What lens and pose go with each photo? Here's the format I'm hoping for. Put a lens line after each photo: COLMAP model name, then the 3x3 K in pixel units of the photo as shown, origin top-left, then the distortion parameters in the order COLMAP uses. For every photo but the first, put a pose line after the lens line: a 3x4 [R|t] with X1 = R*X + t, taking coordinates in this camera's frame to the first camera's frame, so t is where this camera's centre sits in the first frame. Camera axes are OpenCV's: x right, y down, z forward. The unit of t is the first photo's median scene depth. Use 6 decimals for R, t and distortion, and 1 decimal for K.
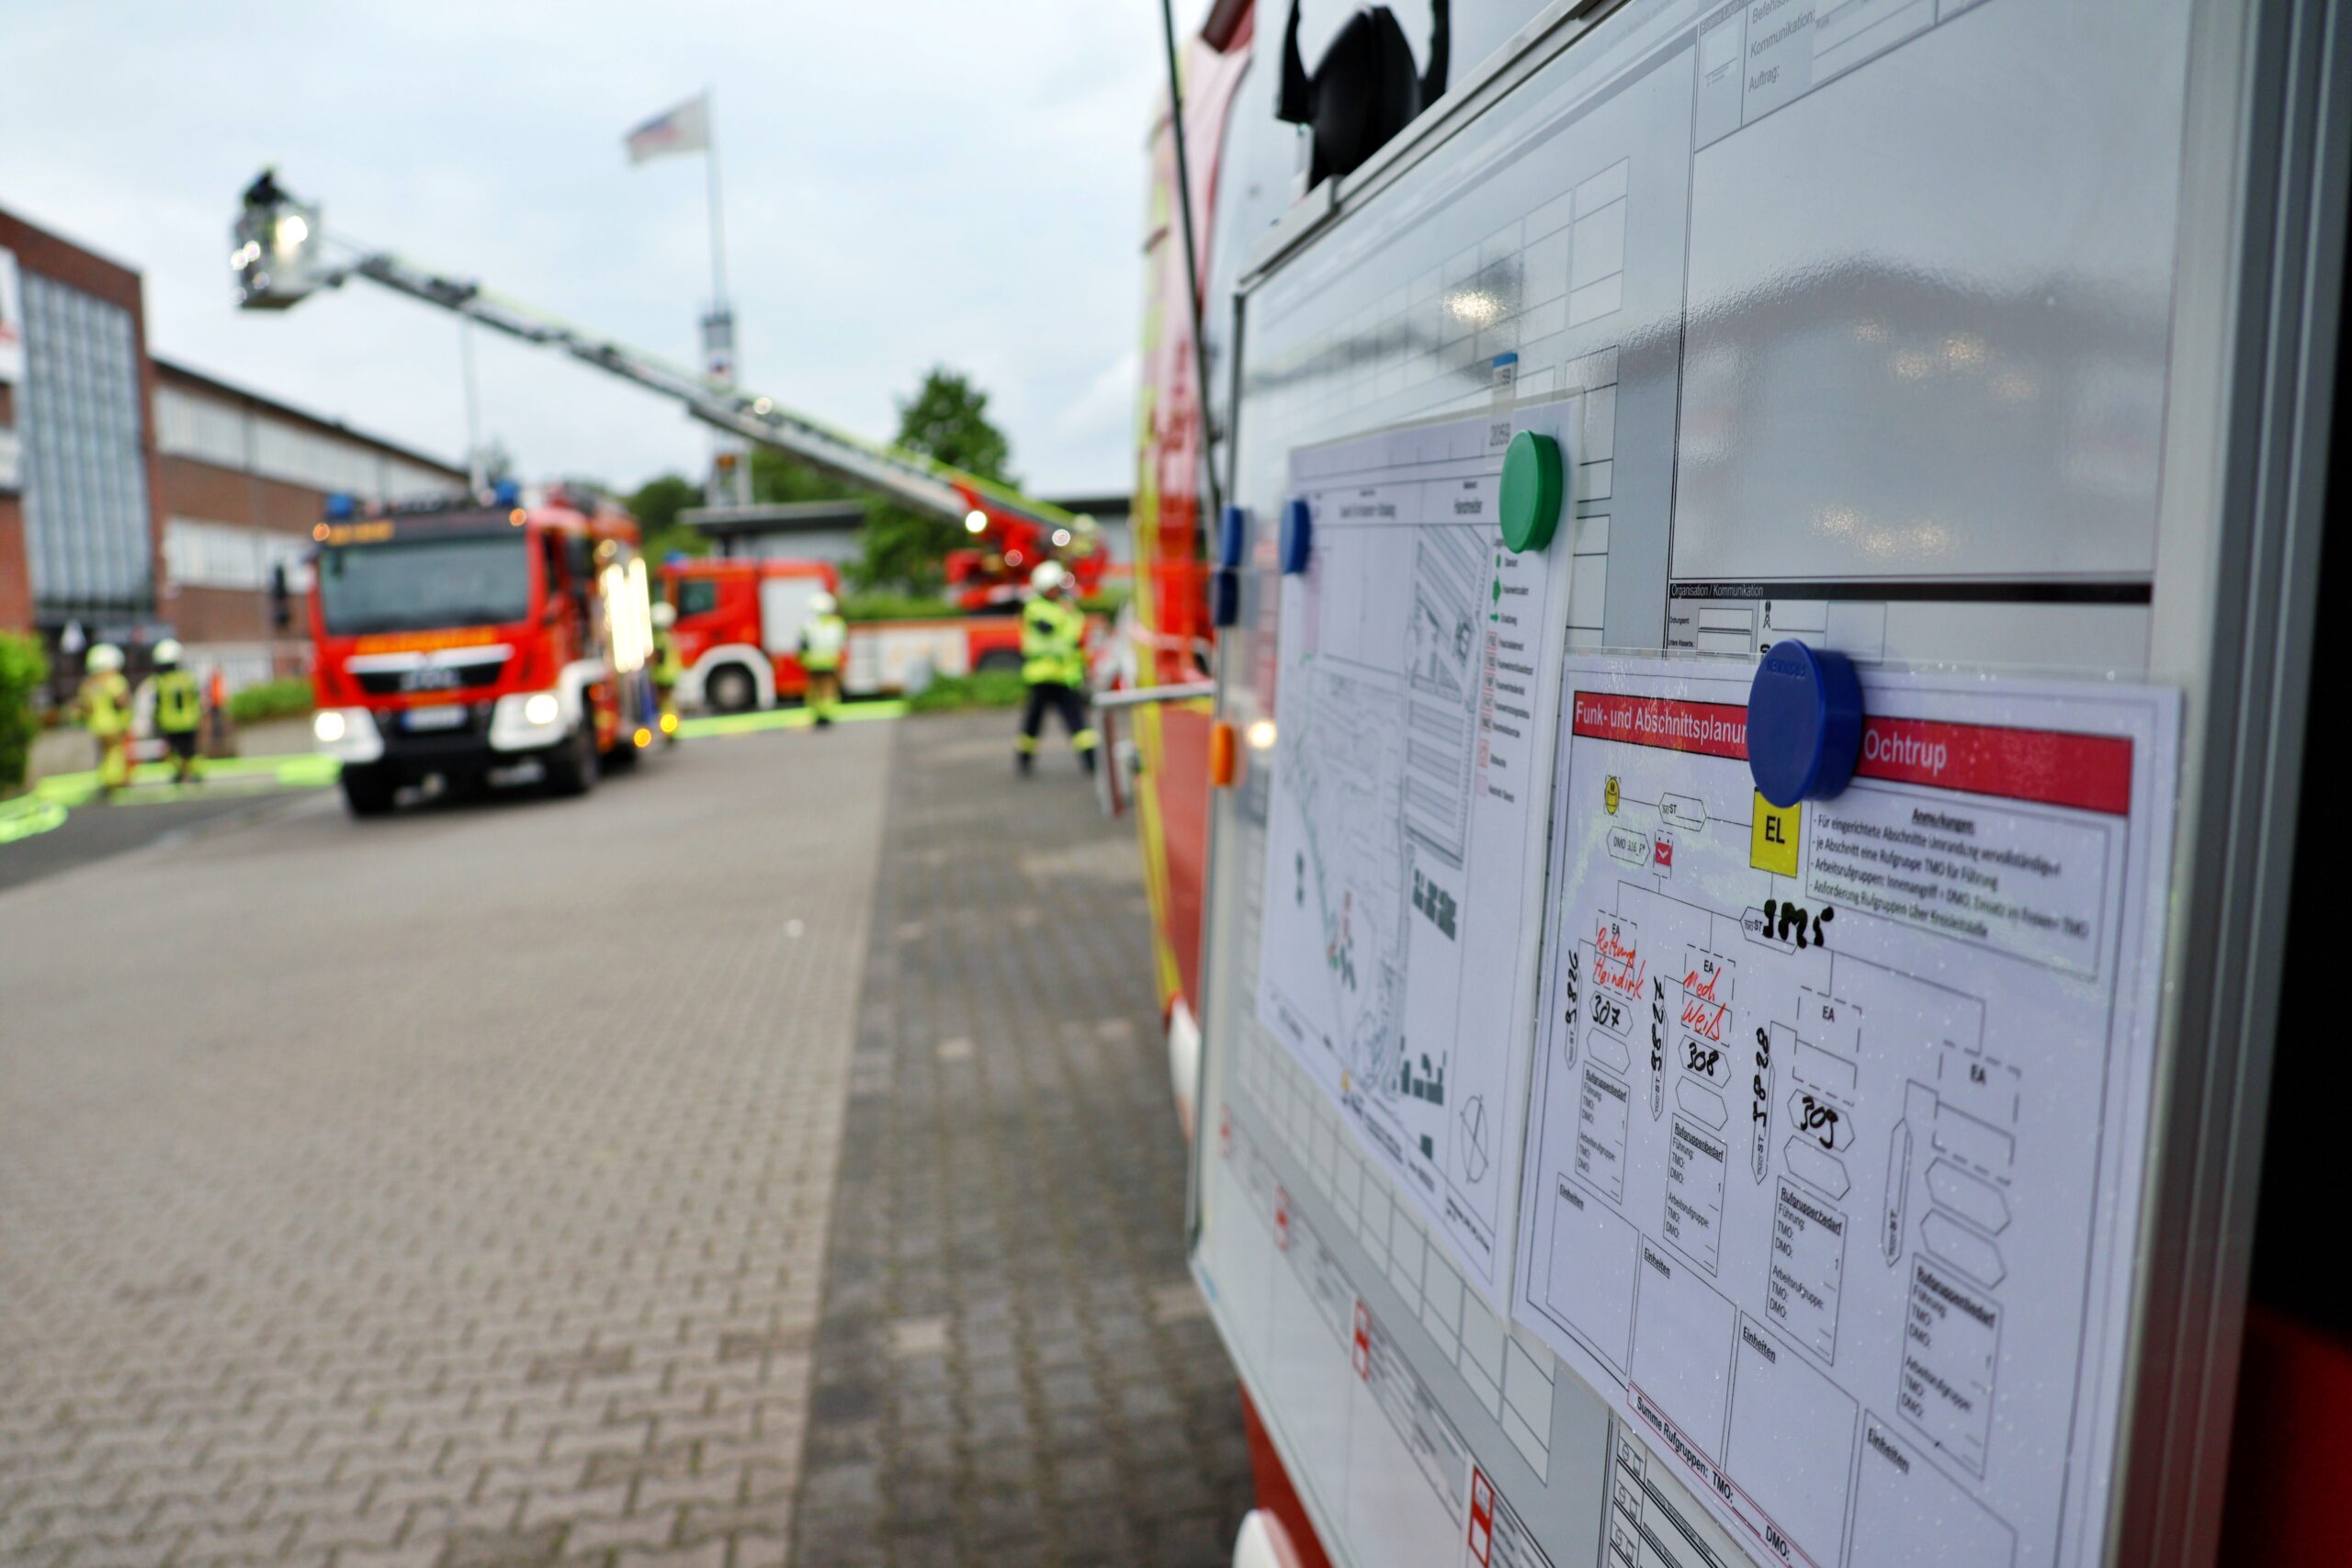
lens RADIAL K [[1991.6, 0, 1176.0], [0, 1991.6, 784.0], [0, 0, 1]] dist [-0.068719, -0.002836]
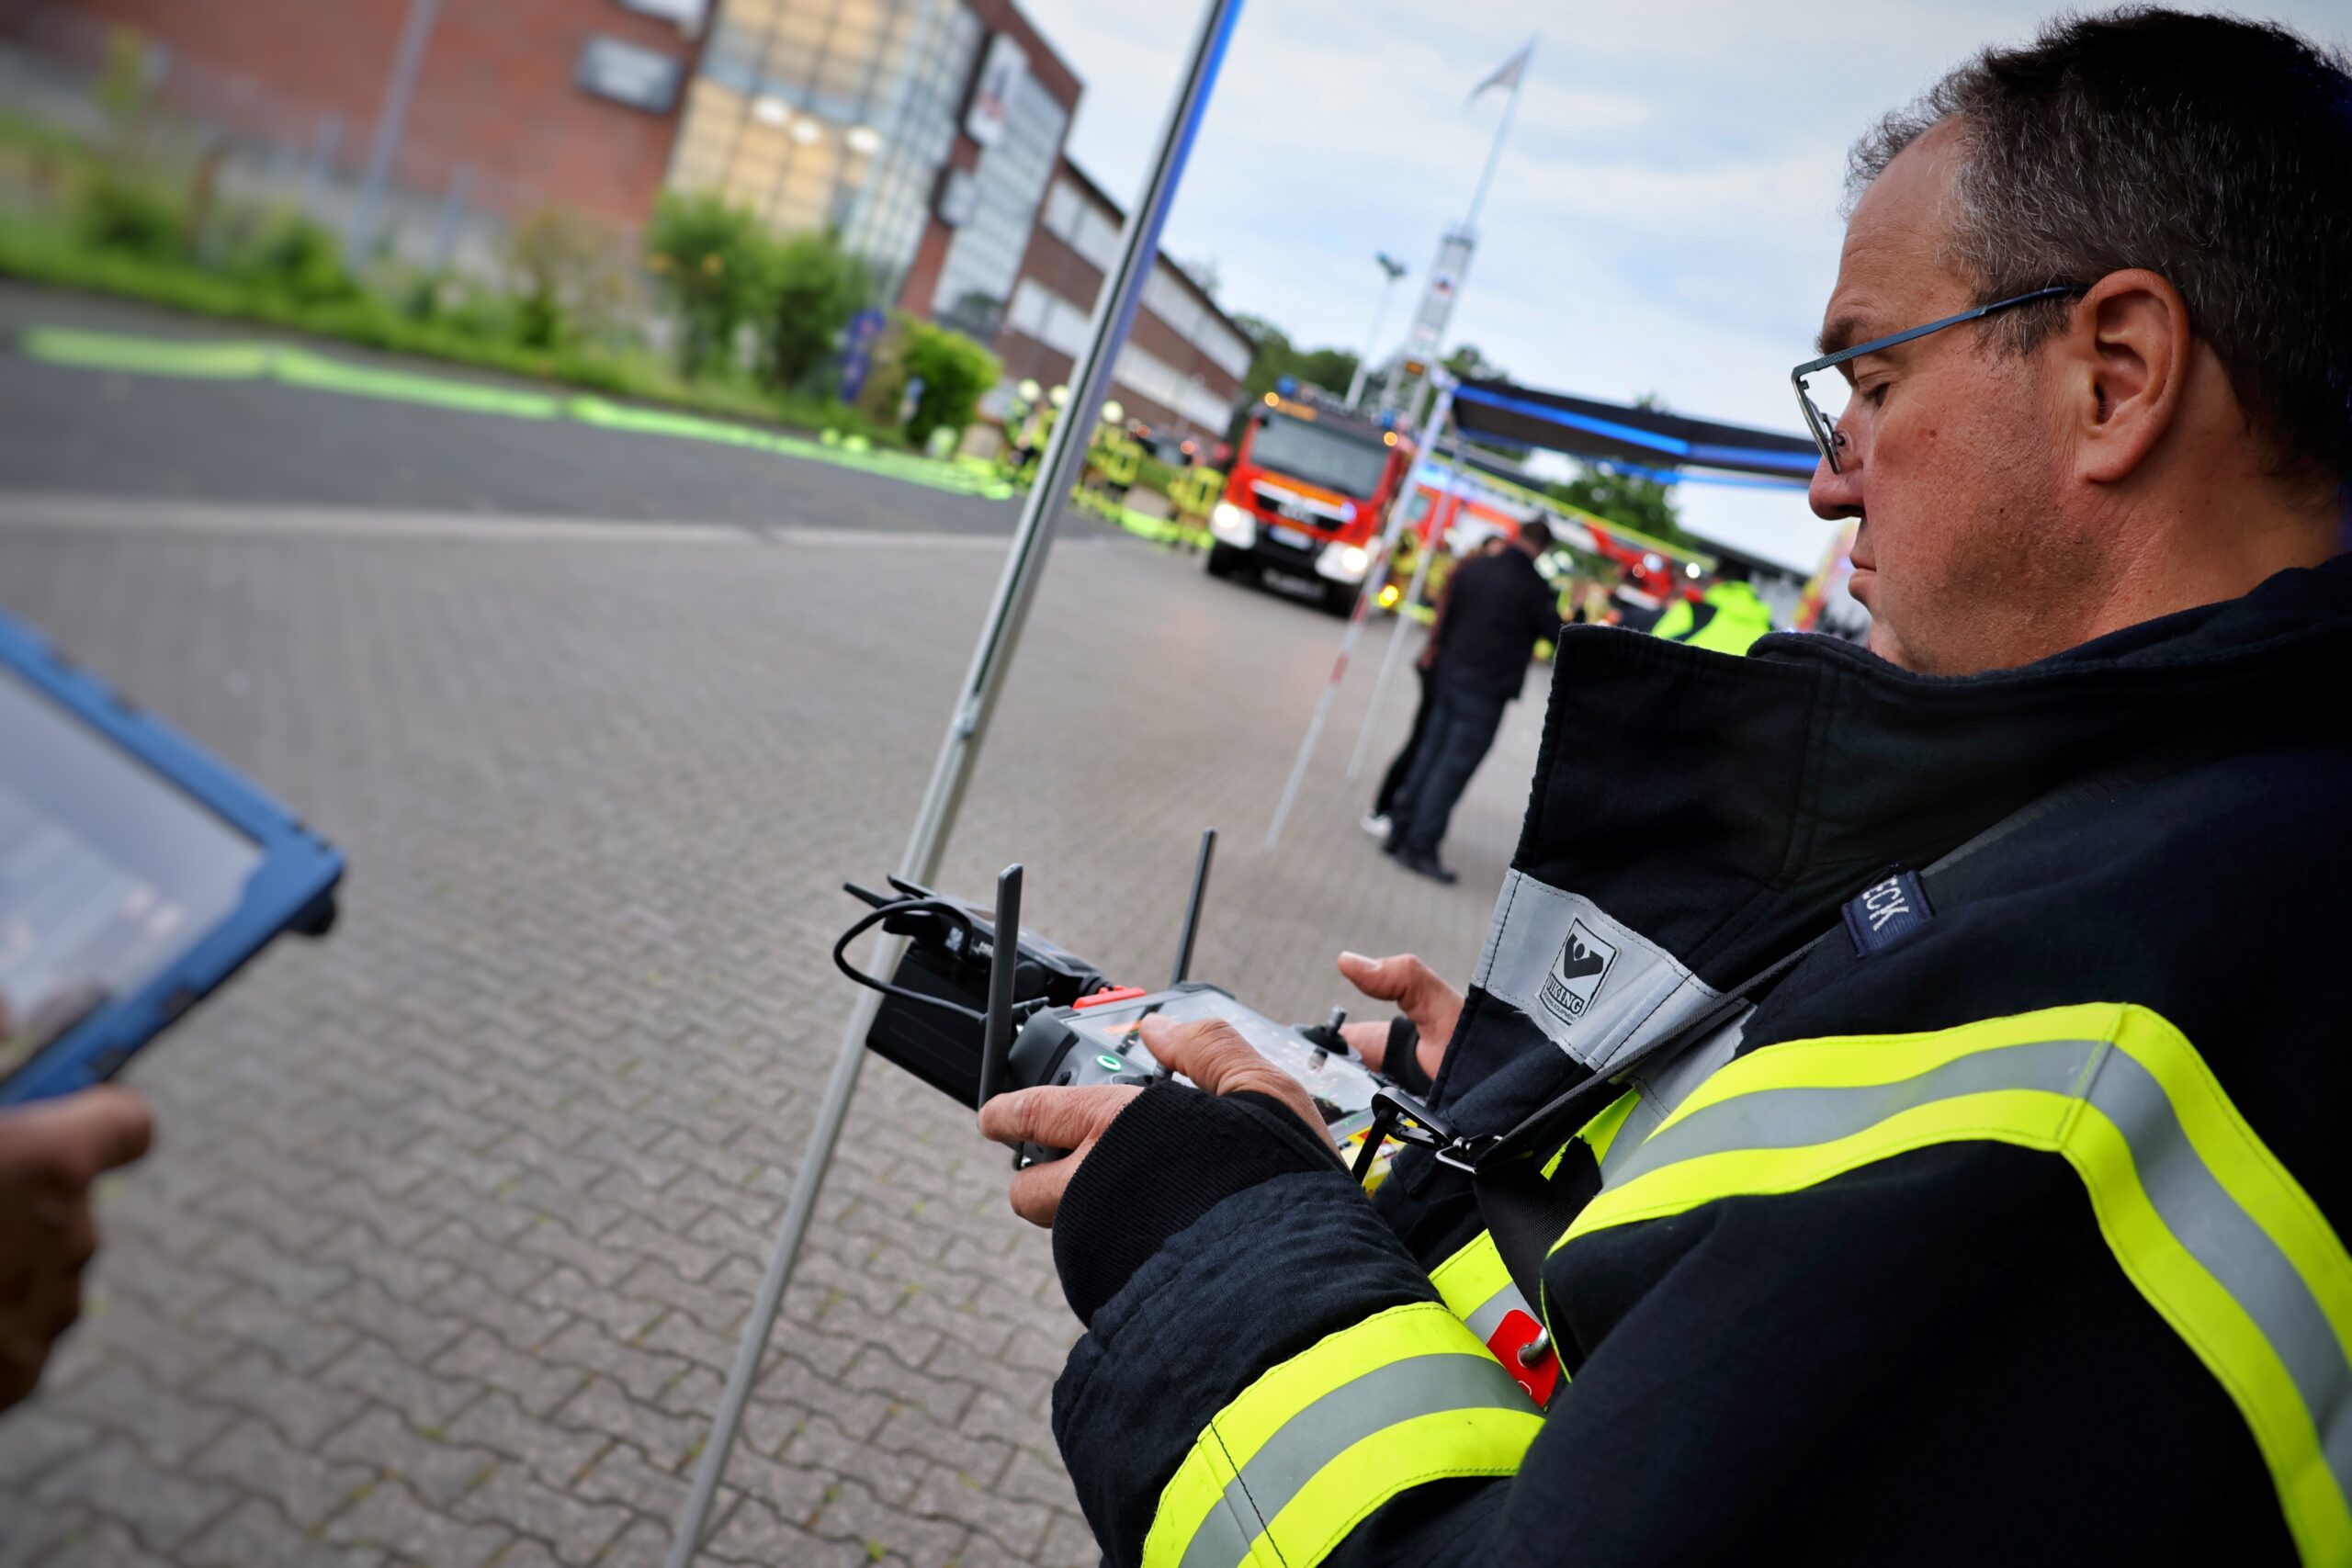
lens RADIAL K [[1991.6, 0, 1176.0], [0, 1991.6, 784.0], [0, 0, 1]] dist [-0.068719, -0.002836]
pose [[0.881757, 0.412600, -0.228615, -0.015461], [-0.404916, 0.910684, 0.081845, 0.051379], [0.241966, 0.020403, 0.970070, -0.542072]]
